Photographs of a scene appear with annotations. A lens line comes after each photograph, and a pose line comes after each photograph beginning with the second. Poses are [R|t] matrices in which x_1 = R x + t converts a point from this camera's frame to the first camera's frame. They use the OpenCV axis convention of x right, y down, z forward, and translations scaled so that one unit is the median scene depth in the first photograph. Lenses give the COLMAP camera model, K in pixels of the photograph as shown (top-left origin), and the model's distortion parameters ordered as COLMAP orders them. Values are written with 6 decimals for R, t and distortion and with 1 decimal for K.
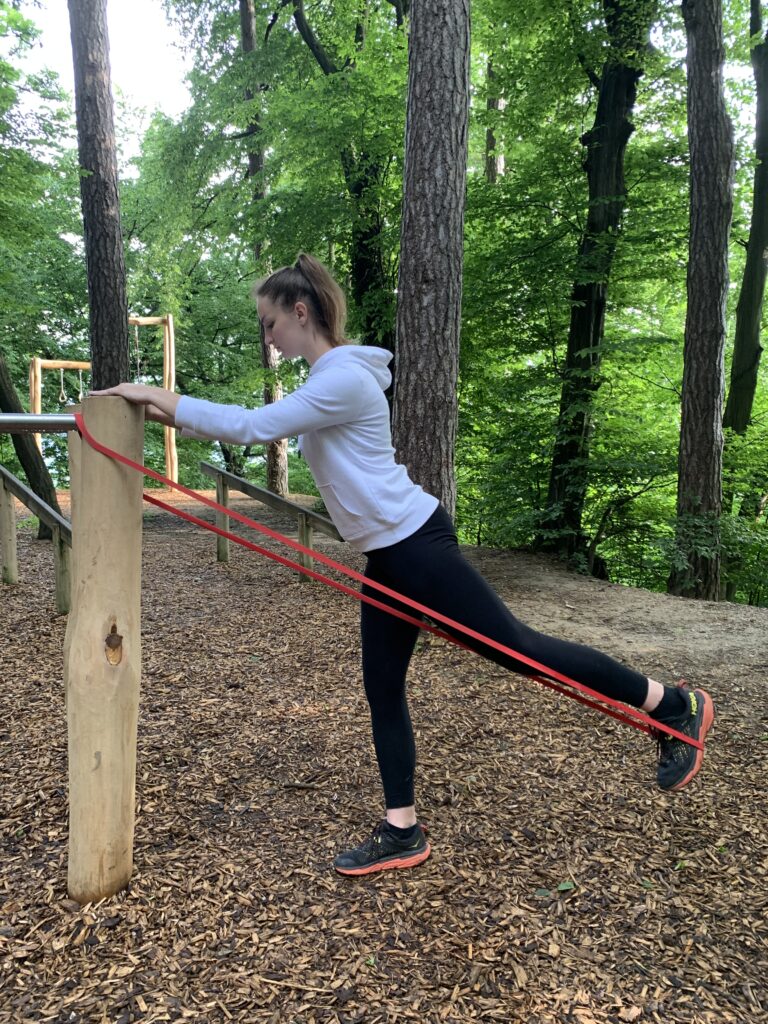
lens RADIAL K [[782.0, 0, 392.6], [0, 782.0, 515.7], [0, 0, 1]] dist [0.013306, -0.014408]
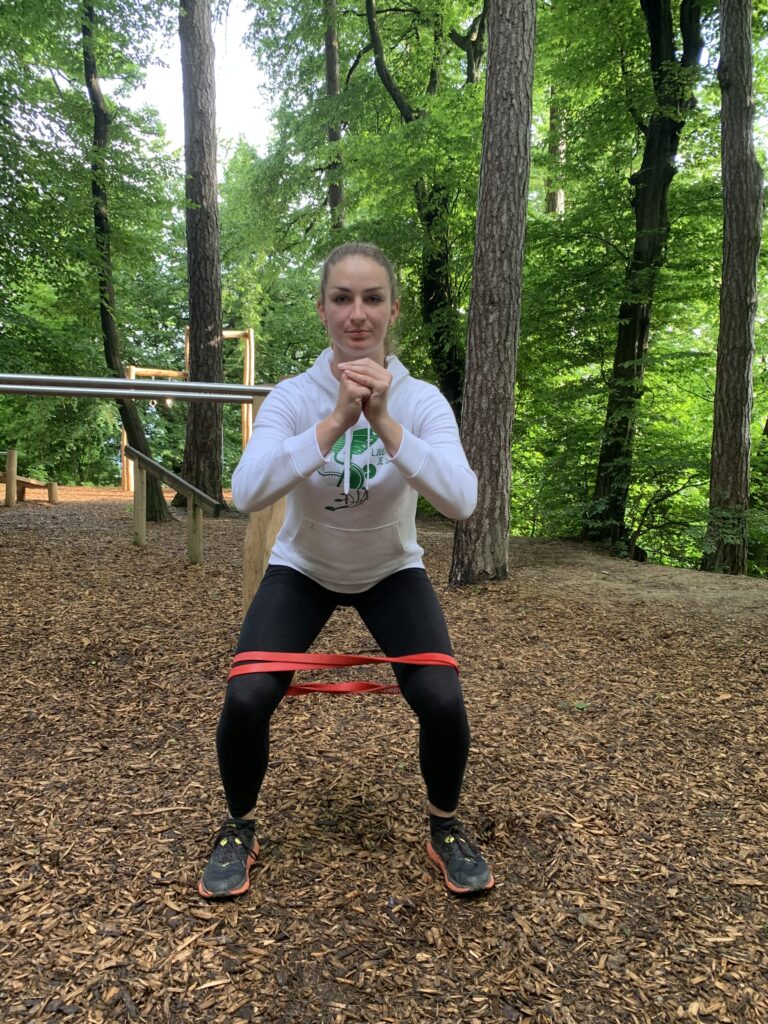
lens RADIAL K [[782.0, 0, 394.7], [0, 782.0, 505.1], [0, 0, 1]] dist [0.013306, -0.014408]
pose [[0.997361, 0.026272, -0.067678, -0.011096], [-0.028507, 0.999072, -0.032277, 0.040043], [0.066767, 0.034121, 0.997185, -0.144883]]
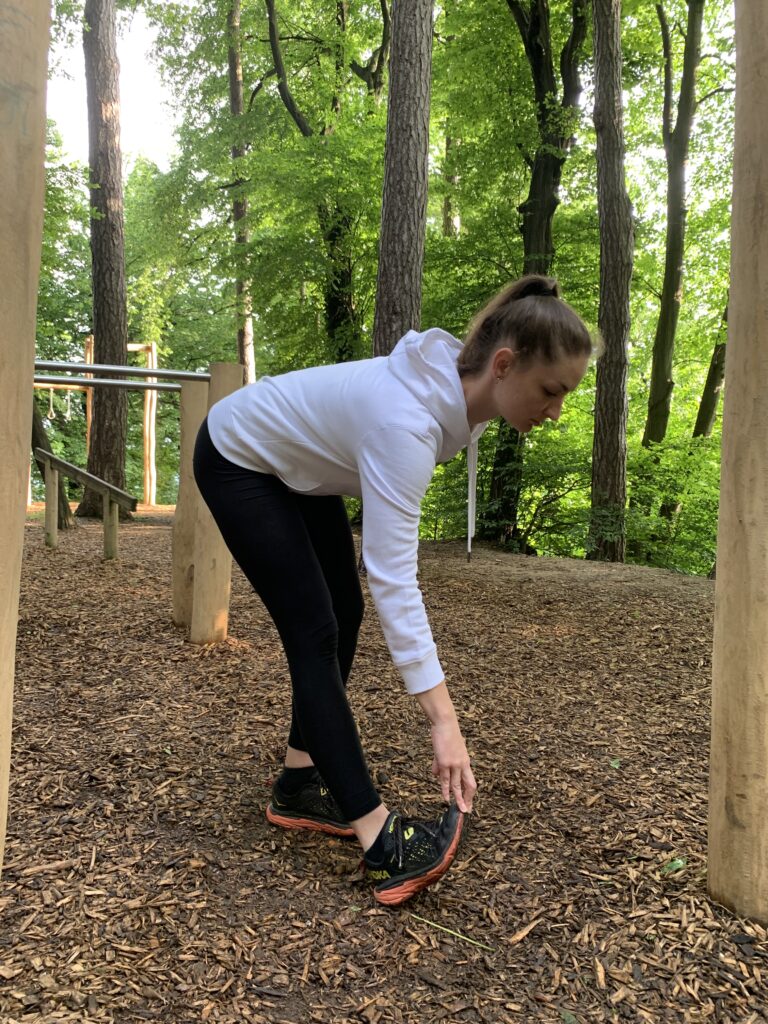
lens RADIAL K [[782.0, 0, 390.9], [0, 782.0, 509.0], [0, 0, 1]] dist [0.013306, -0.014408]
pose [[0.998483, 0.018755, 0.051766, -0.016374], [-0.015805, 0.998259, -0.056831, 0.070362], [-0.052742, 0.055926, 0.997041, -0.202193]]
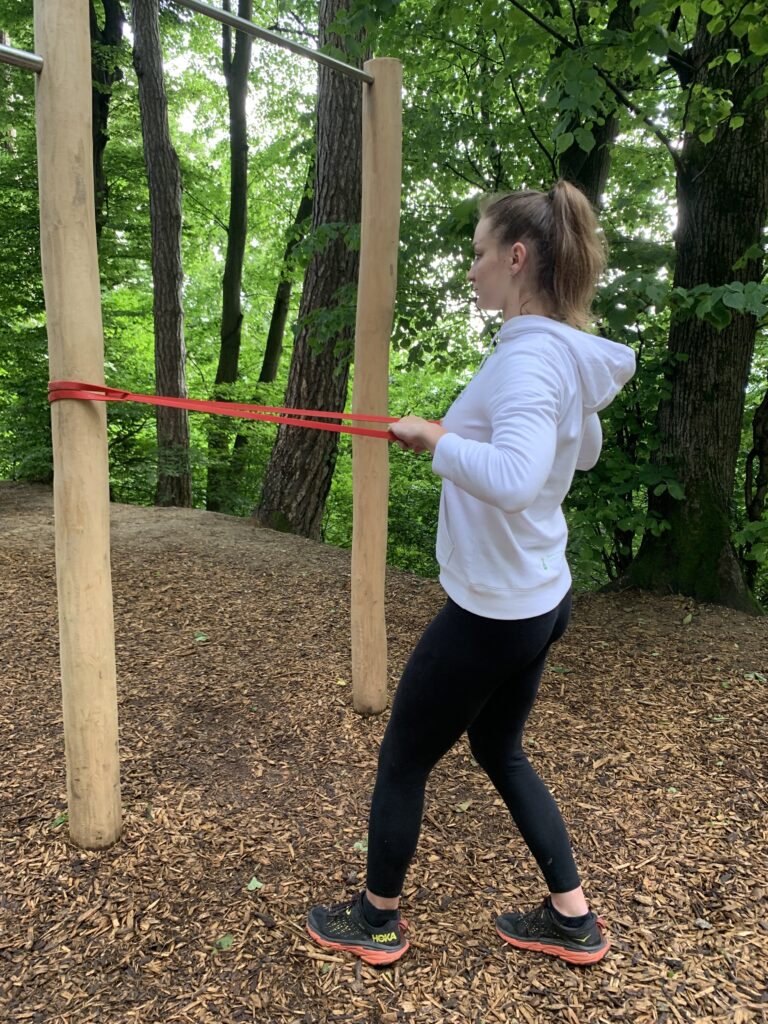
lens RADIAL K [[782.0, 0, 383.2], [0, 782.0, 518.0], [0, 0, 1]] dist [0.013306, -0.014408]
pose [[0.868270, -0.069385, 0.491216, 0.032857], [0.029127, 0.995593, 0.089144, 0.007881], [-0.495236, -0.063093, 0.866464, -0.321315]]
